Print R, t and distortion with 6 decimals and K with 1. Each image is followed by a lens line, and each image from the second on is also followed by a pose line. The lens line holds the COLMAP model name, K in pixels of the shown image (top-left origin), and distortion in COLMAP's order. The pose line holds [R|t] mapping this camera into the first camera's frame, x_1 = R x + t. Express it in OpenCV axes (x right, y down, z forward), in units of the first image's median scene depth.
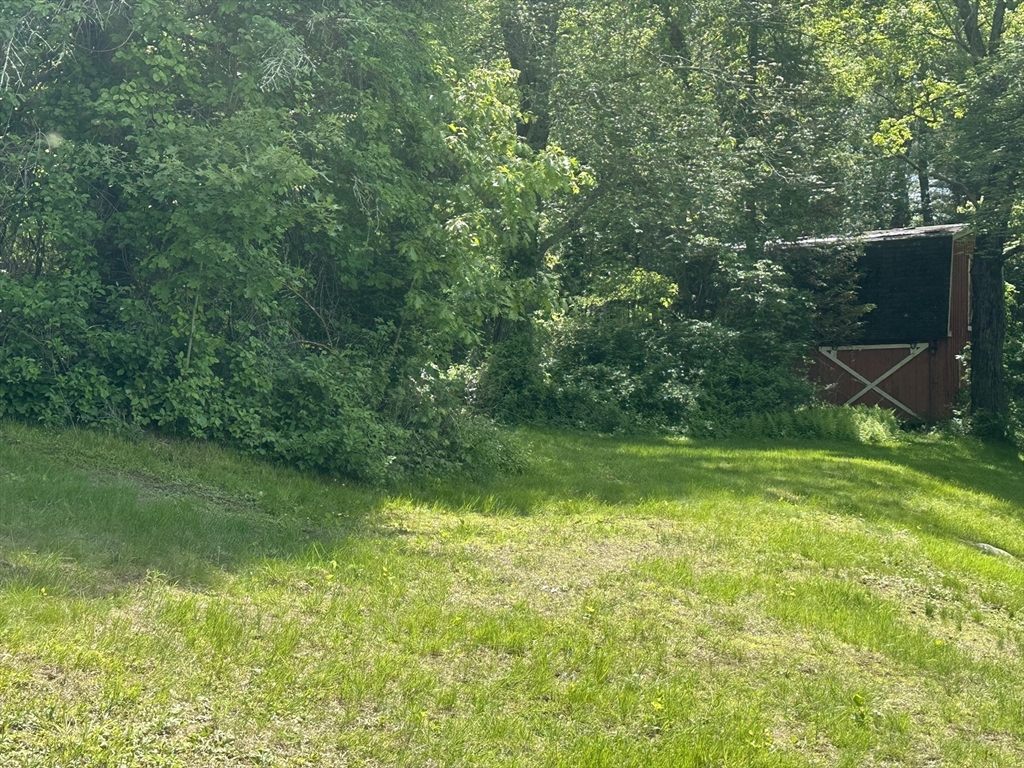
lens RADIAL K [[1402.4, 0, 508.6], [0, 1402.4, 383.0], [0, 0, 1]] dist [0.123224, 0.000000]
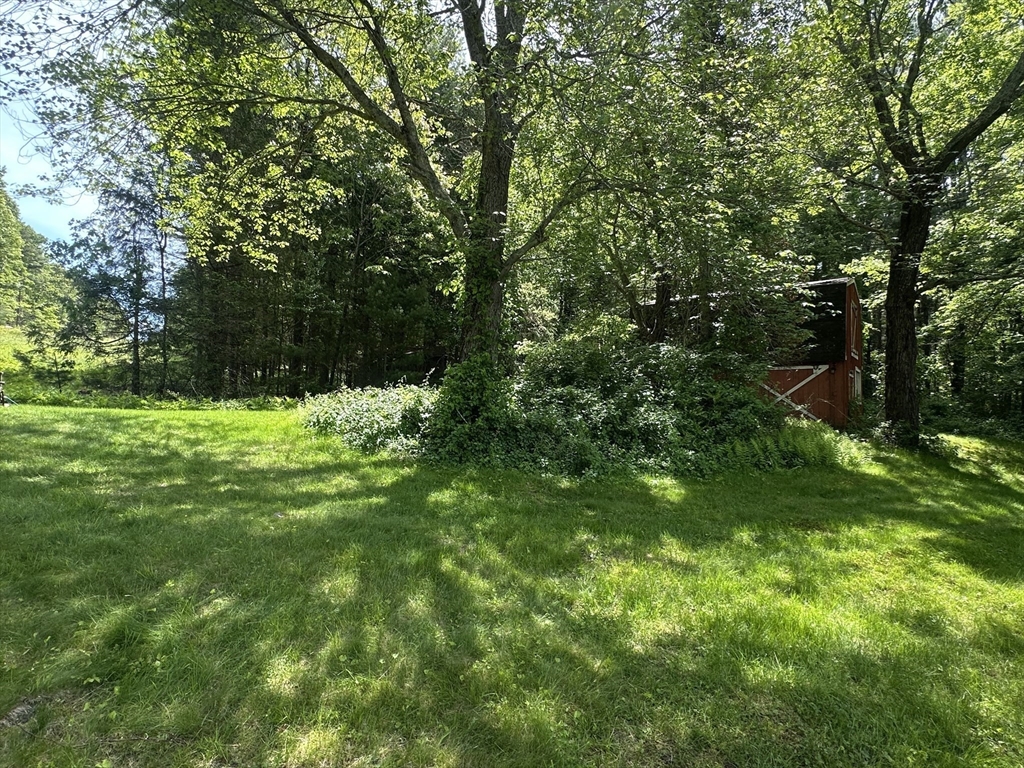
lens RADIAL K [[559.4, 0, 515.7], [0, 559.4, 386.1], [0, 0, 1]] dist [-0.000741, -0.000372]
pose [[0.998297, -0.002919, -0.058259, 0.113889], [0.003105, 0.999990, 0.003114, -0.033829], [0.058249, -0.003290, 0.998297, 1.395481]]
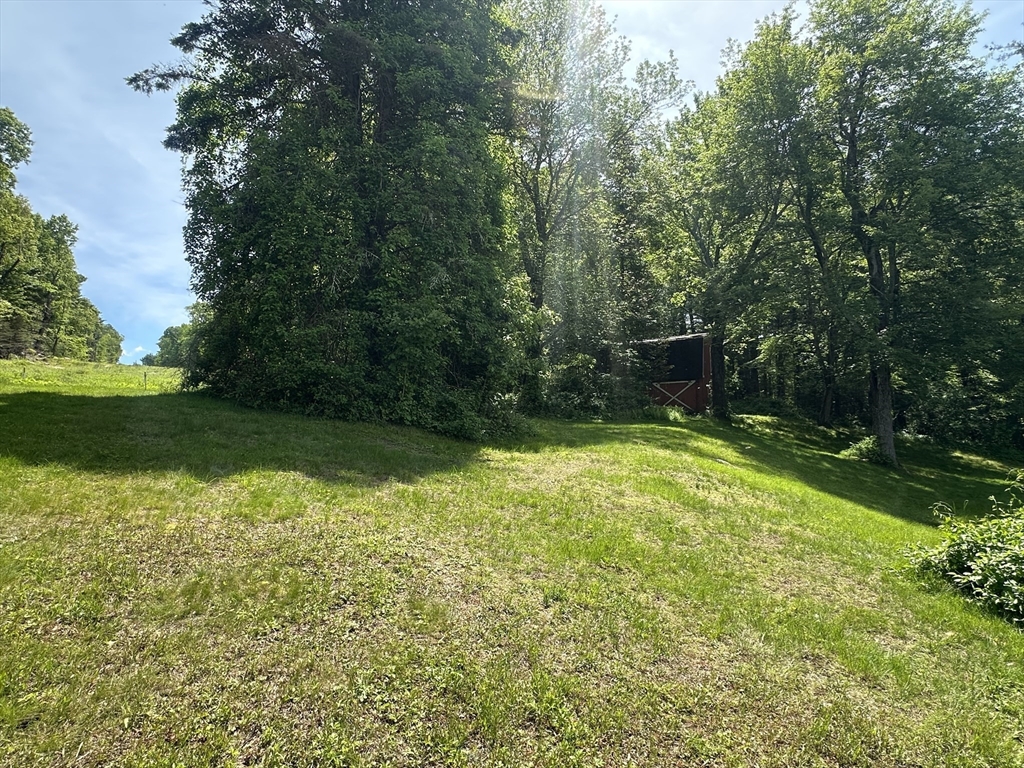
lens RADIAL K [[559.4, 0, 514.2], [0, 559.4, 383.6], [0, 0, 1]] dist [-0.000741, -0.000372]
pose [[0.999307, -0.025404, -0.027194, 0.001143], [0.024579, 0.999241, -0.030237, -0.000037], [0.027942, 0.029548, 0.999173, -0.005143]]
